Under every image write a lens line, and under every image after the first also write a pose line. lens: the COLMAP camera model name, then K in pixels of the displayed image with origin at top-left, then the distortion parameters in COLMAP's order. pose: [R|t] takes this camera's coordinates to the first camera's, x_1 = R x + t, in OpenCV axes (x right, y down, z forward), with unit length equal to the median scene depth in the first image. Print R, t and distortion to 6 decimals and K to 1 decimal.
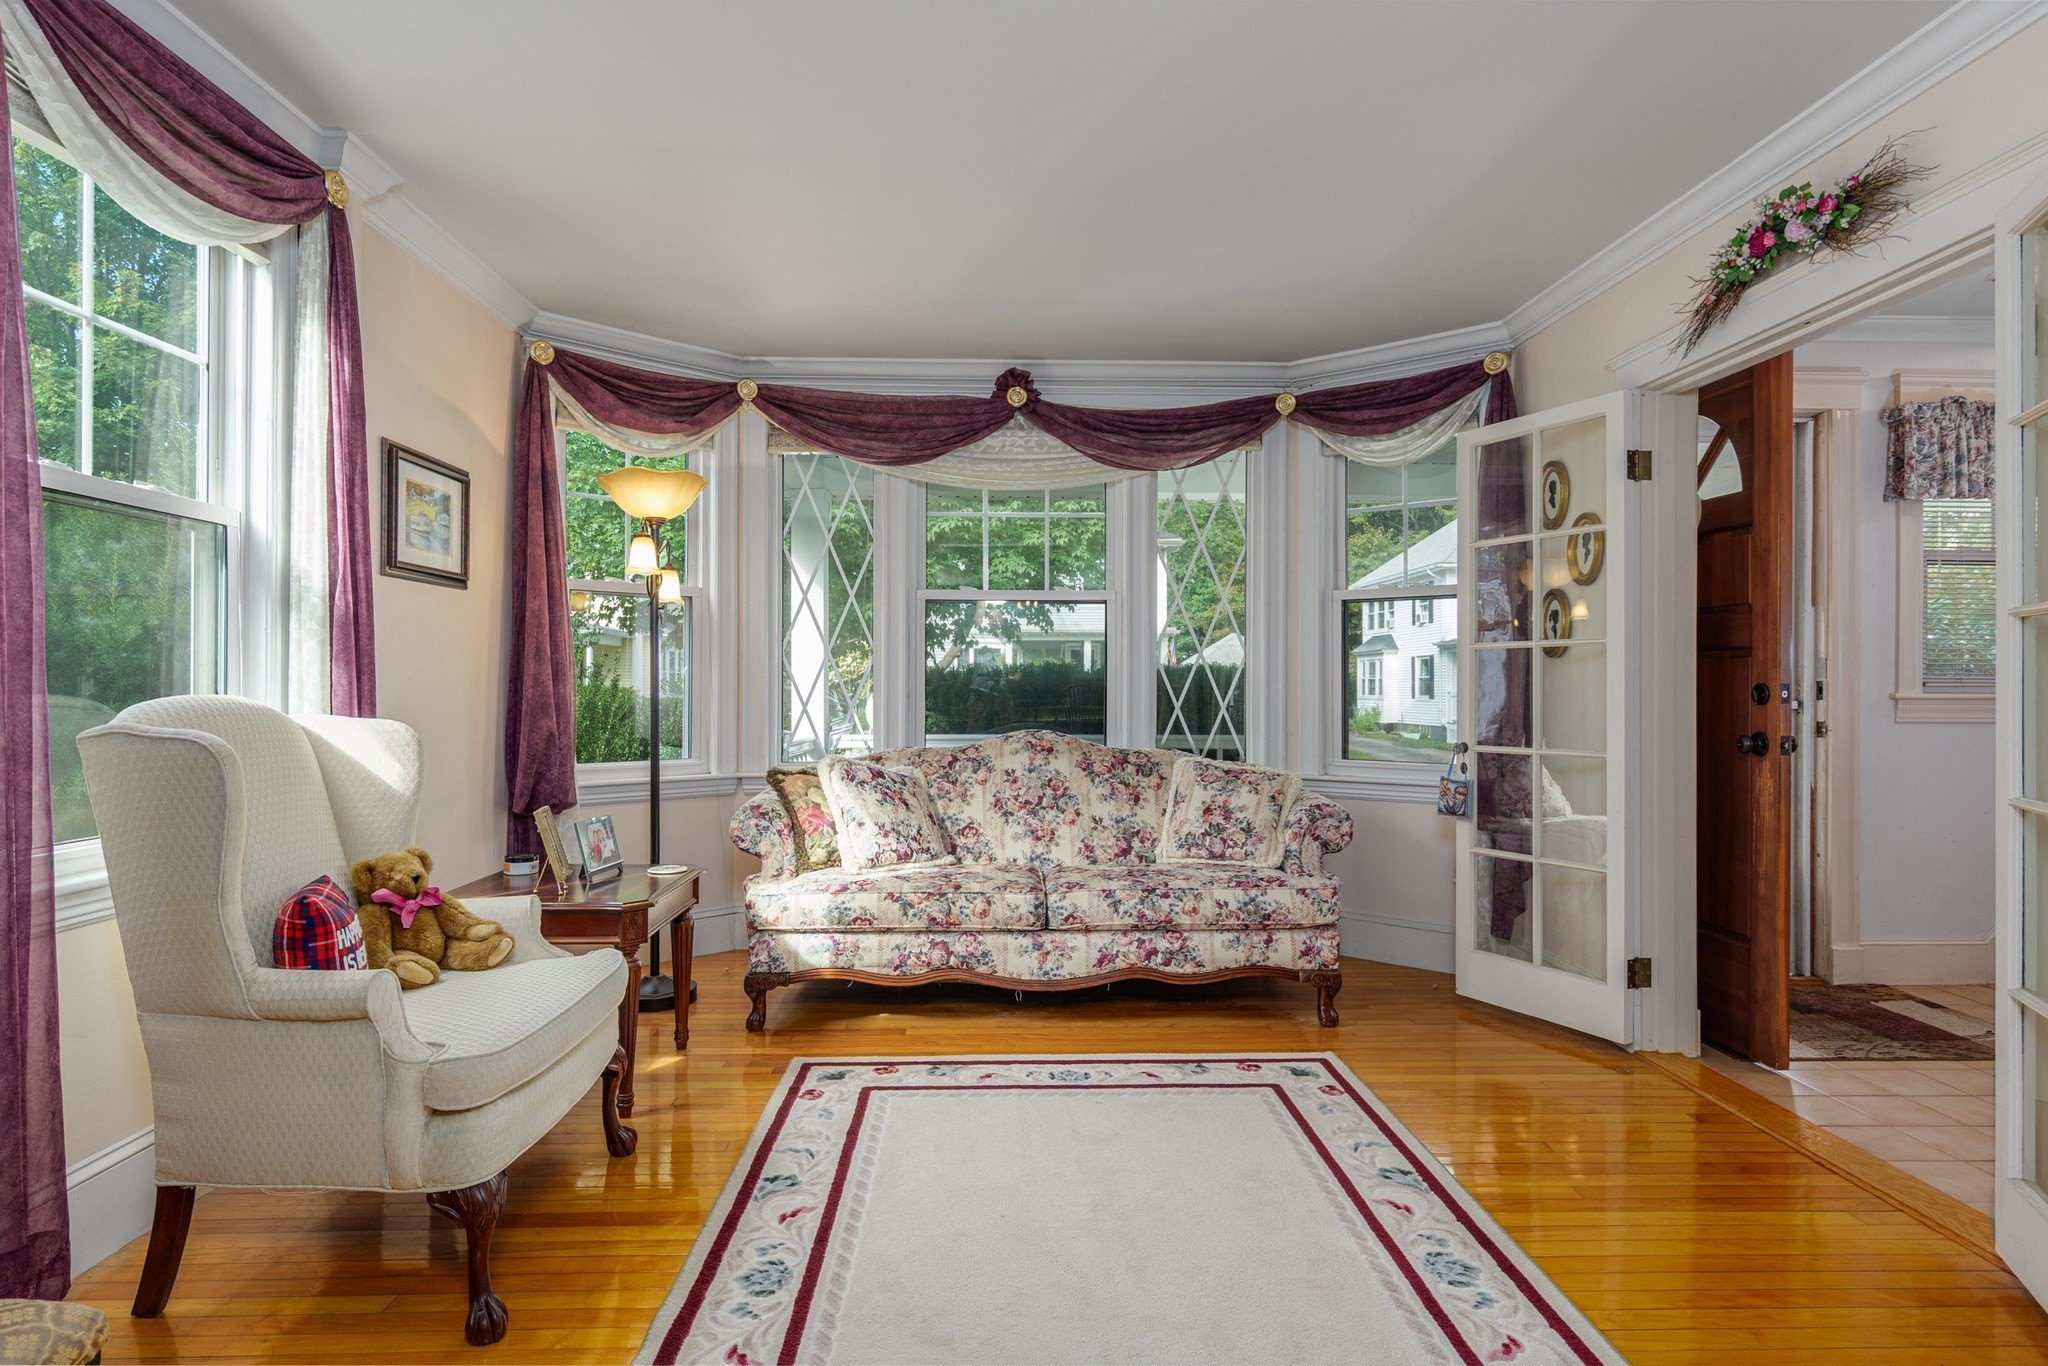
lens RADIAL K [[1064.2, 0, 1018.1], [0, 1064.2, 681.4], [0, 0, 1]] dist [-0.000978, -0.000139]
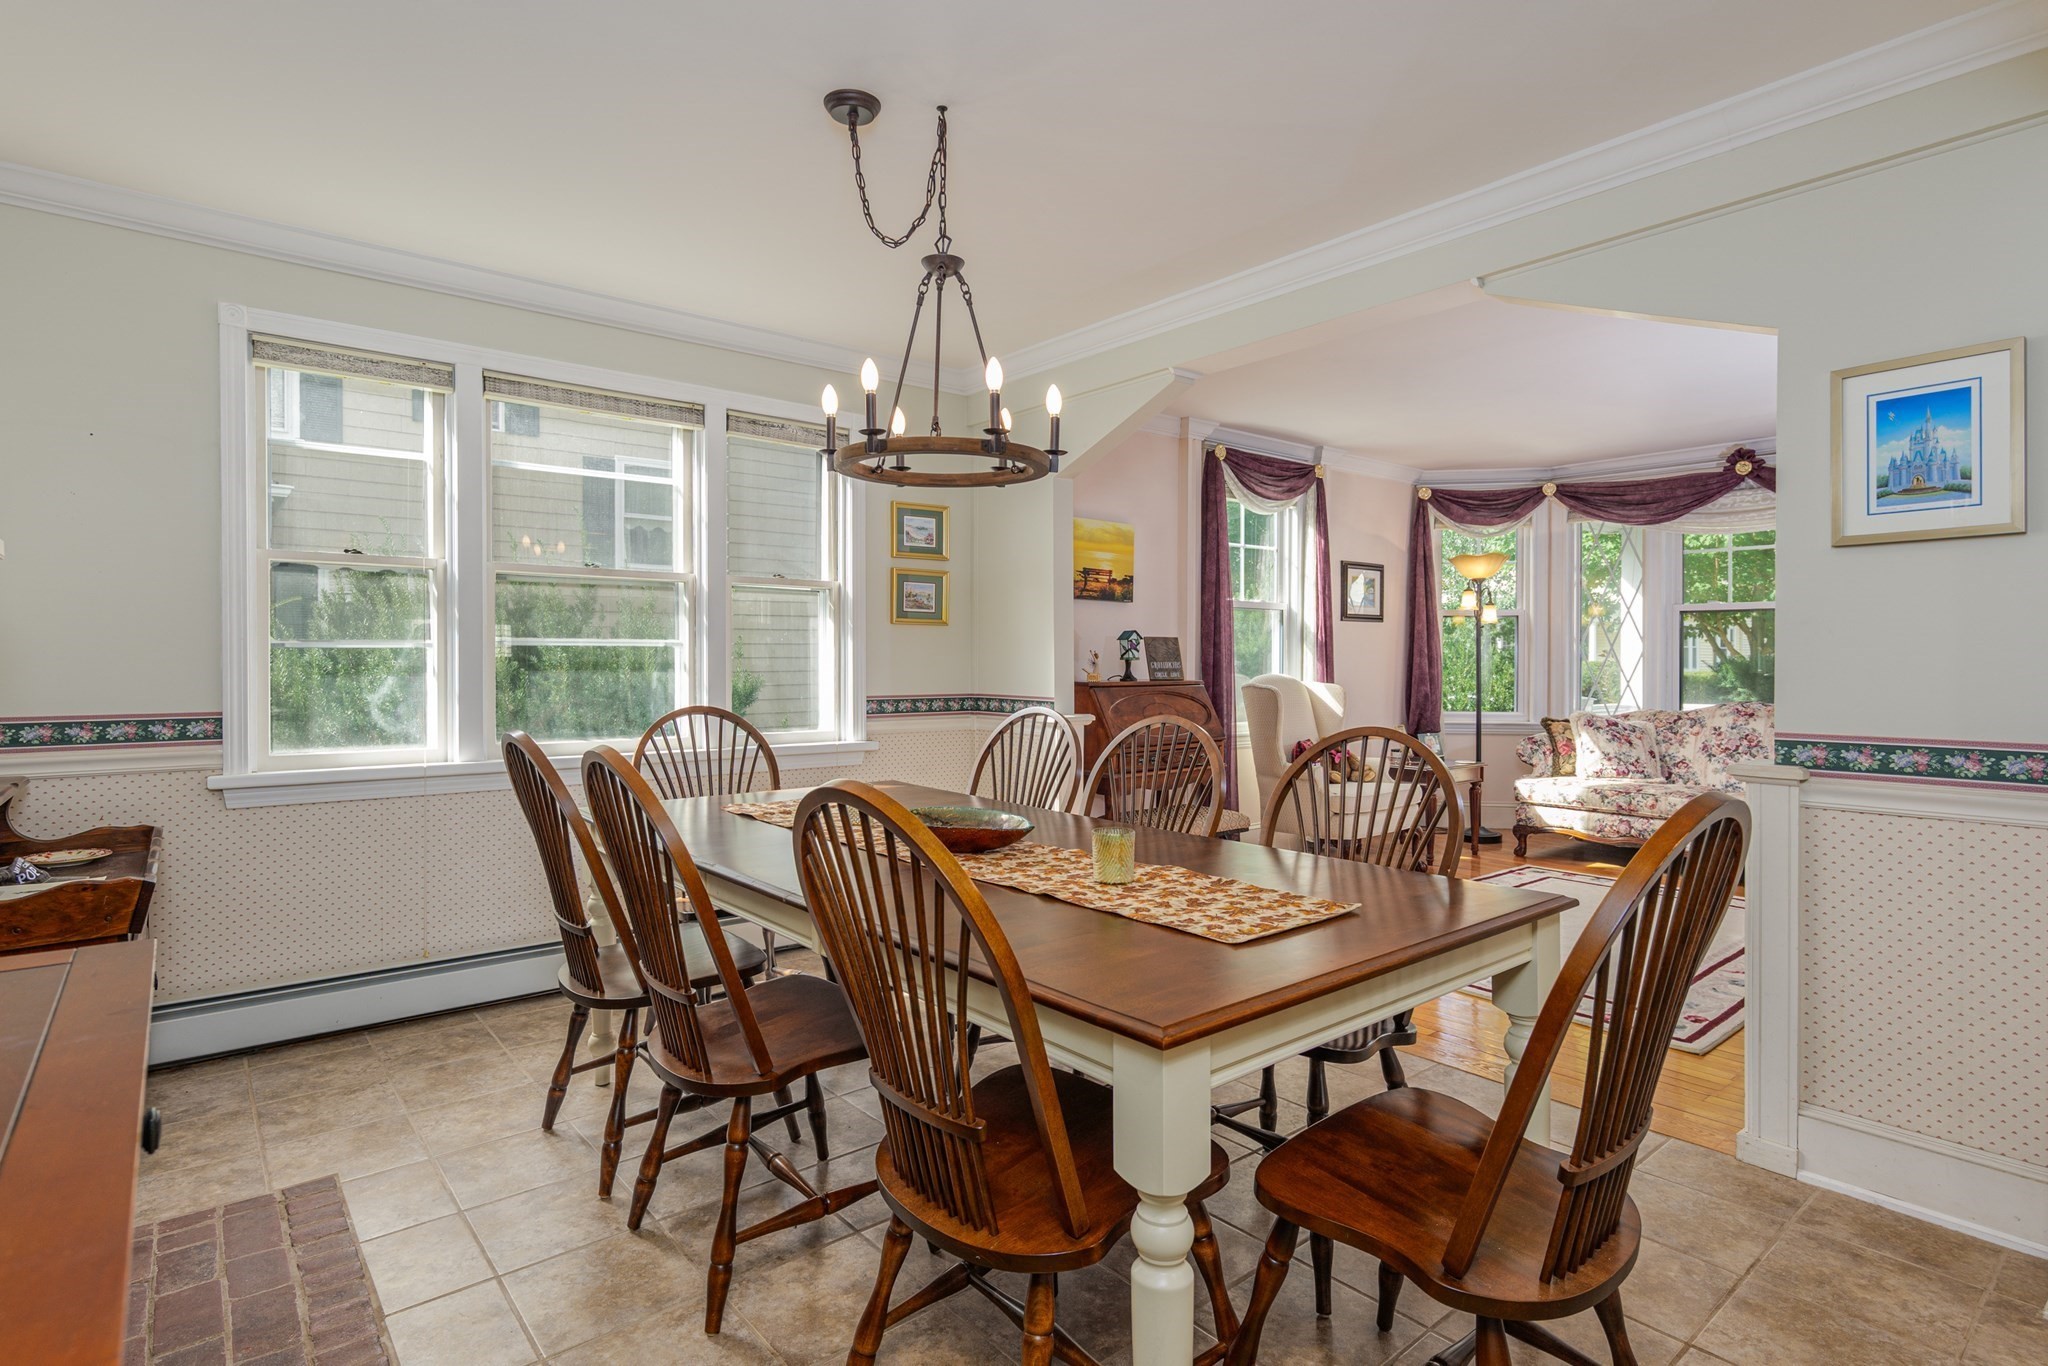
lens RADIAL K [[1064.2, 0, 1021.5], [0, 1064.2, 672.3], [0, 0, 1]] dist [-0.000978, -0.000139]
pose [[0.609972, 0.009657, -0.792364, 0.702005], [0.003094, 0.999889, 0.014568, -0.022153], [0.792417, -0.011338, 0.609874, -0.829275]]
